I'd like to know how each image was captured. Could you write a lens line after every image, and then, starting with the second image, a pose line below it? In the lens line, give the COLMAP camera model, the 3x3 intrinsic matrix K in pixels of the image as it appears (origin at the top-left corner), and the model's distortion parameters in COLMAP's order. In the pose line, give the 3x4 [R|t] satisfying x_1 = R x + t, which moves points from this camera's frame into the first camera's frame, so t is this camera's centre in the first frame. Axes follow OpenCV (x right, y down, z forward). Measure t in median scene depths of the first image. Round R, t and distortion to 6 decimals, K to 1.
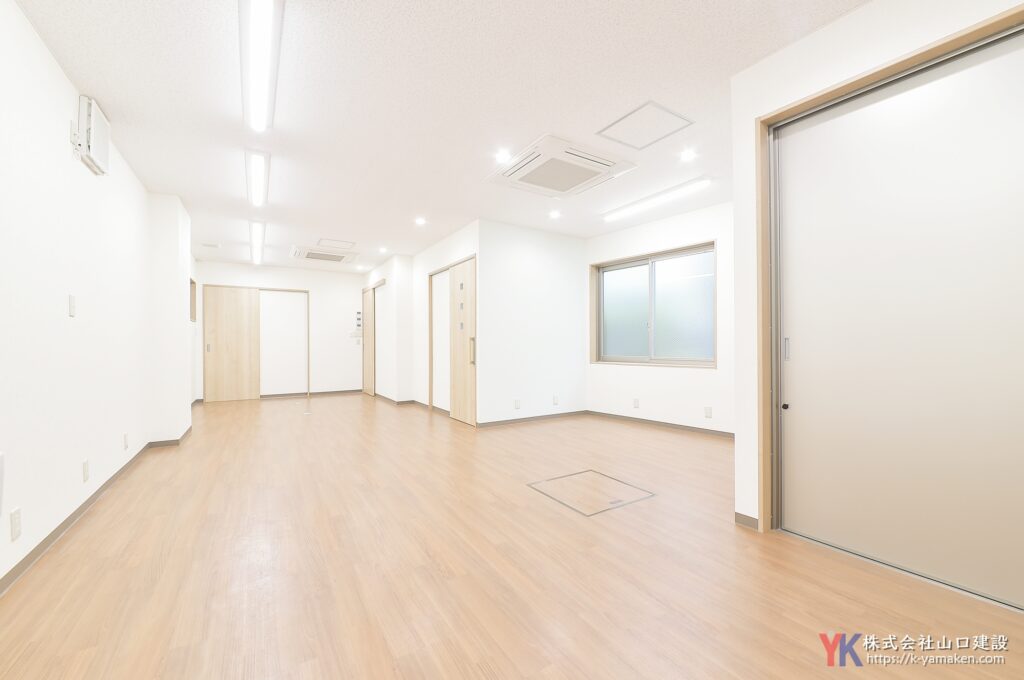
lens RADIAL K [[384.0, 0, 508.4], [0, 384.0, 339.6], [0, 0, 1]] dist [-0.004410, -0.001064]
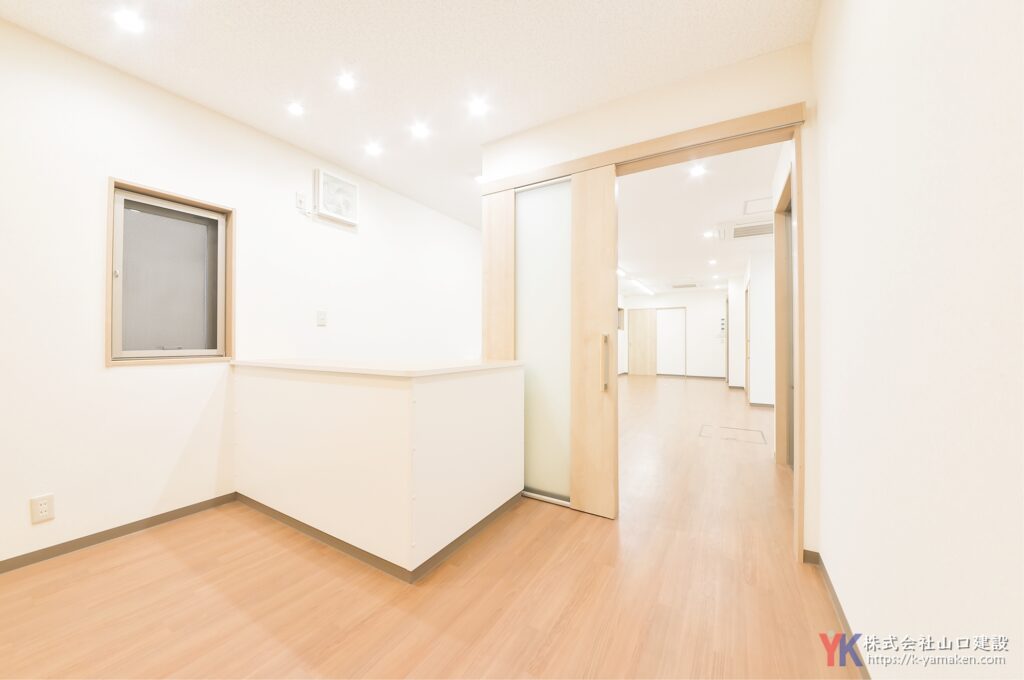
lens RADIAL K [[363.7, 0, 512.0], [0, 363.7, 339.8], [0, 0, 1]] dist [-0.007794, -0.000265]
pose [[0.443262, -0.005871, -0.896373, 0.468519], [0.002566, 0.999983, -0.005280, 0.006826], [0.896389, 0.000040, 0.443269, -0.242166]]
